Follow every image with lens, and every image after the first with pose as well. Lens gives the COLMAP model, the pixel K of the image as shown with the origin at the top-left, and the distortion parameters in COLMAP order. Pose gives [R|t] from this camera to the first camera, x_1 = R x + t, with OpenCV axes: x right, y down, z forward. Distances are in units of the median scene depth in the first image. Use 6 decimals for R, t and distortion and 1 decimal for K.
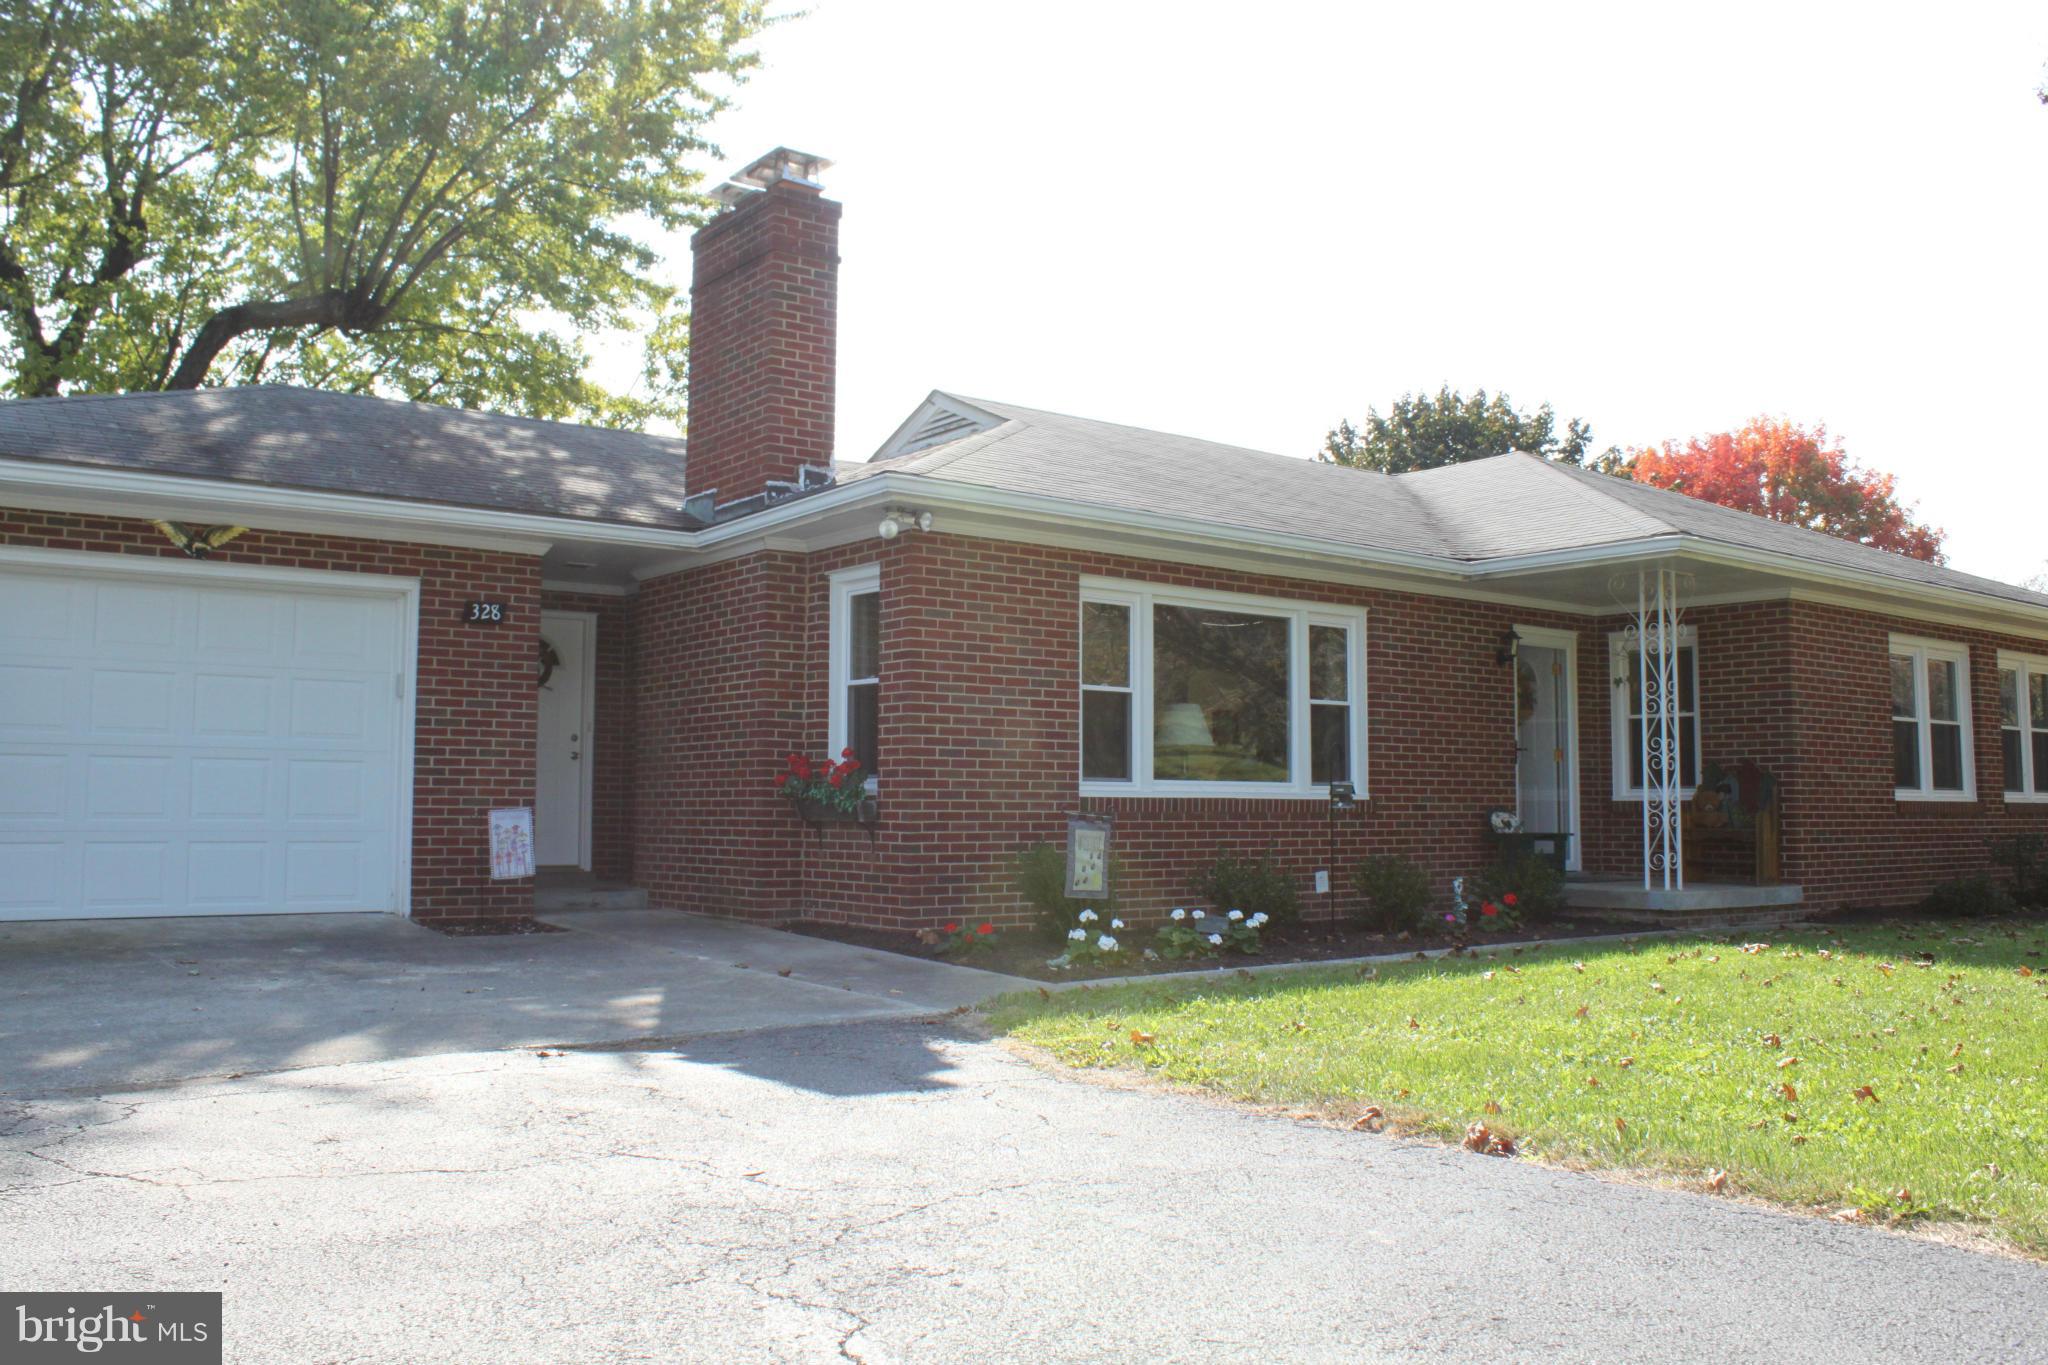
lens RADIAL K [[1906.1, 0, 1035.0], [0, 1906.1, 675.5], [0, 0, 1]] dist [-0.119045, 0.147454]
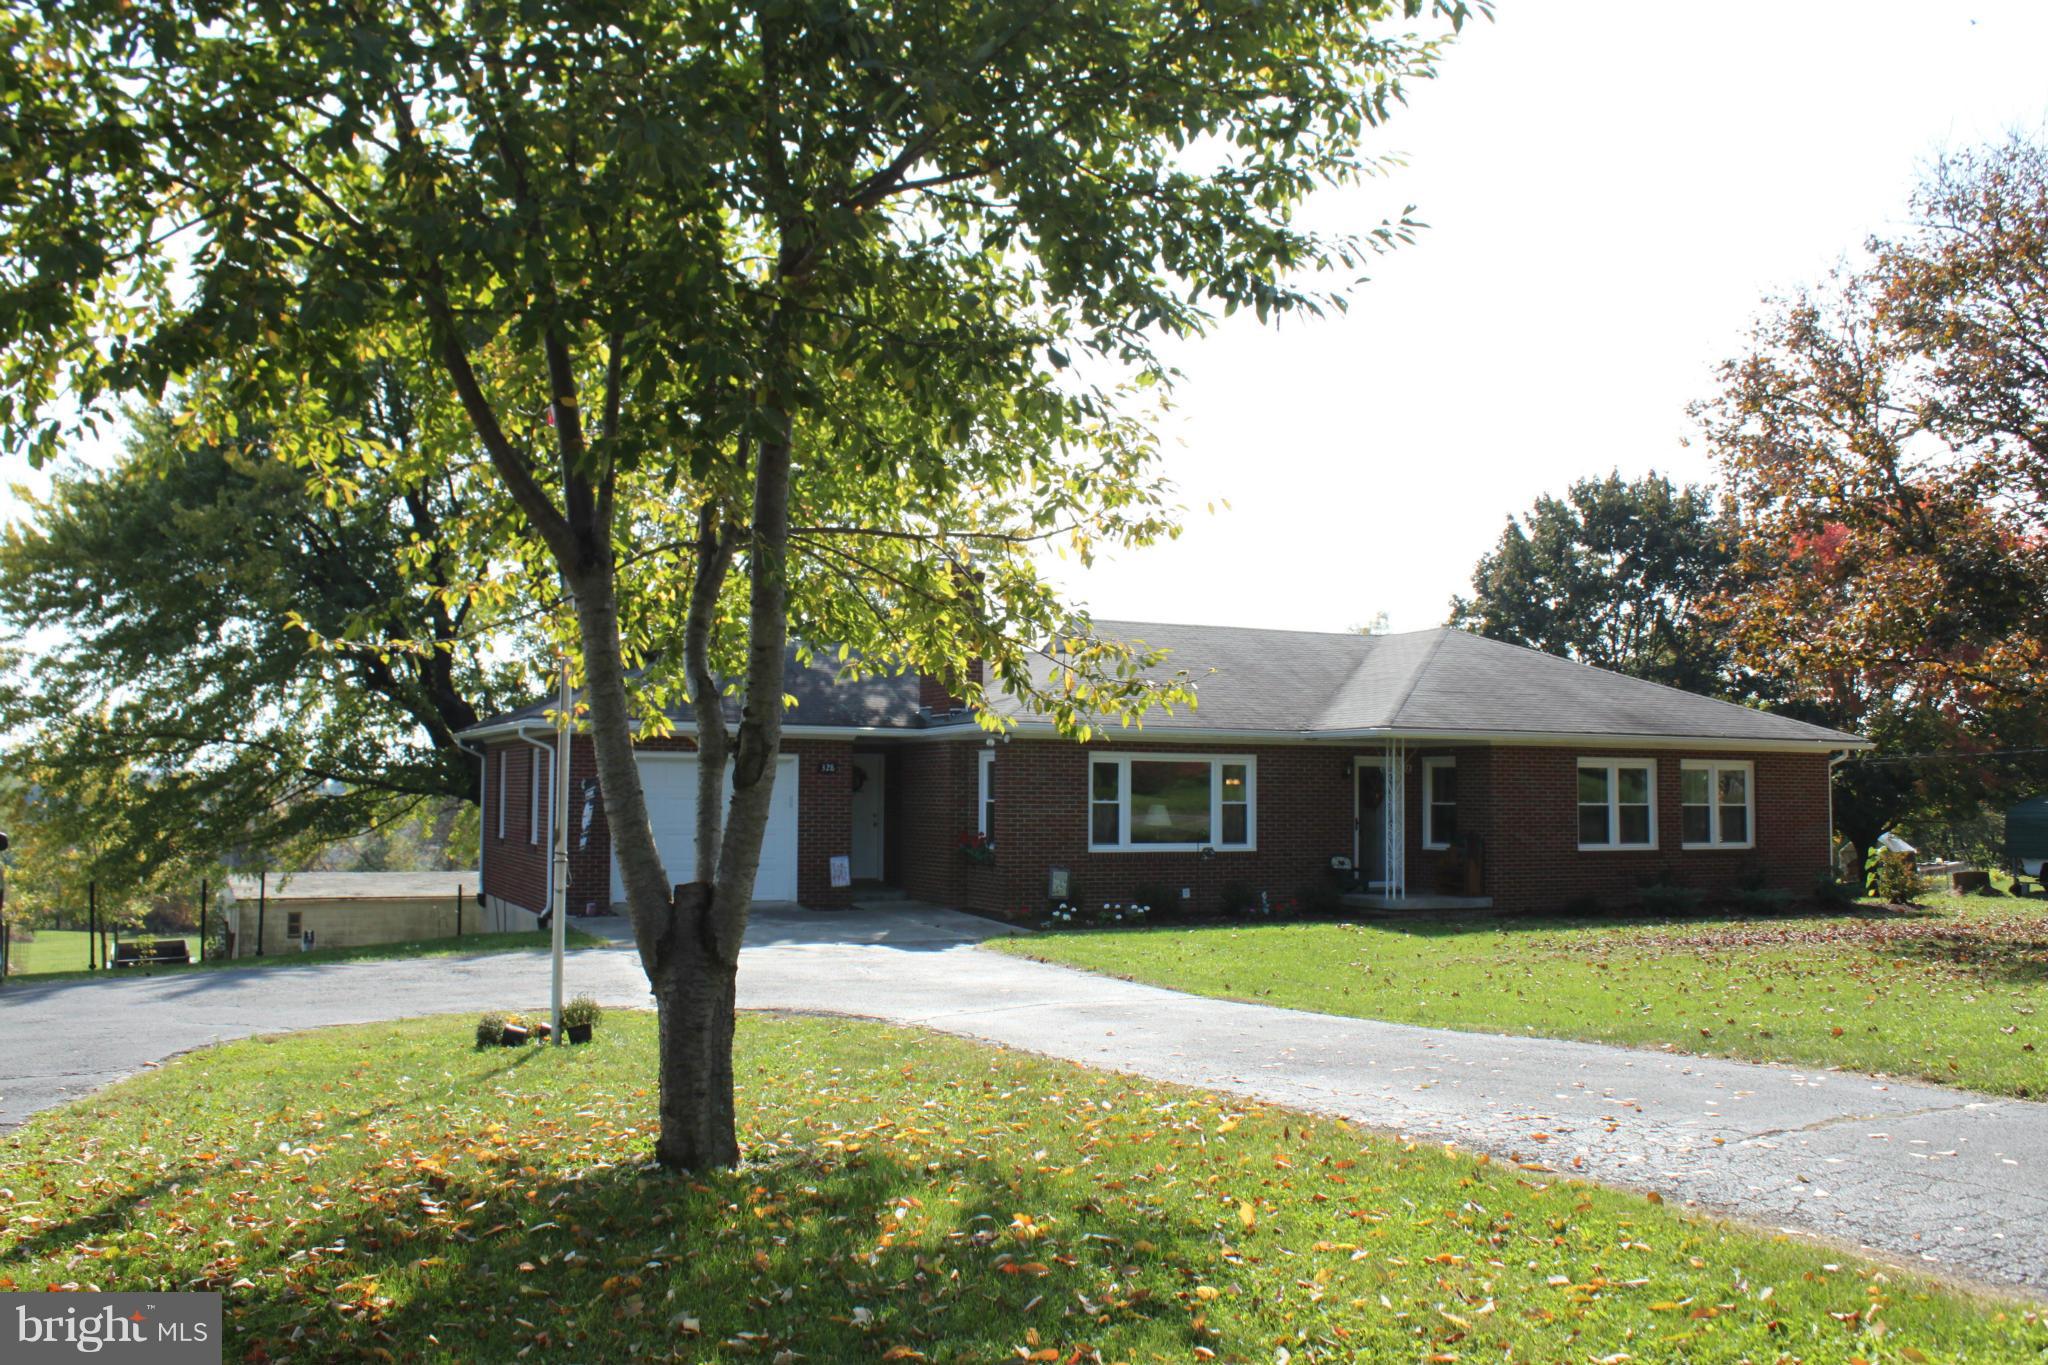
lens RADIAL K [[1906.1, 0, 1035.0], [0, 1906.1, 675.5], [0, 0, 1]] dist [-0.119045, 0.147454]
pose [[0.982907, -0.006724, -0.183982, 0.353256], [0.007591, 0.999963, 0.004008, -0.144676], [0.183948, -0.005336, 0.982921, -1.131529]]
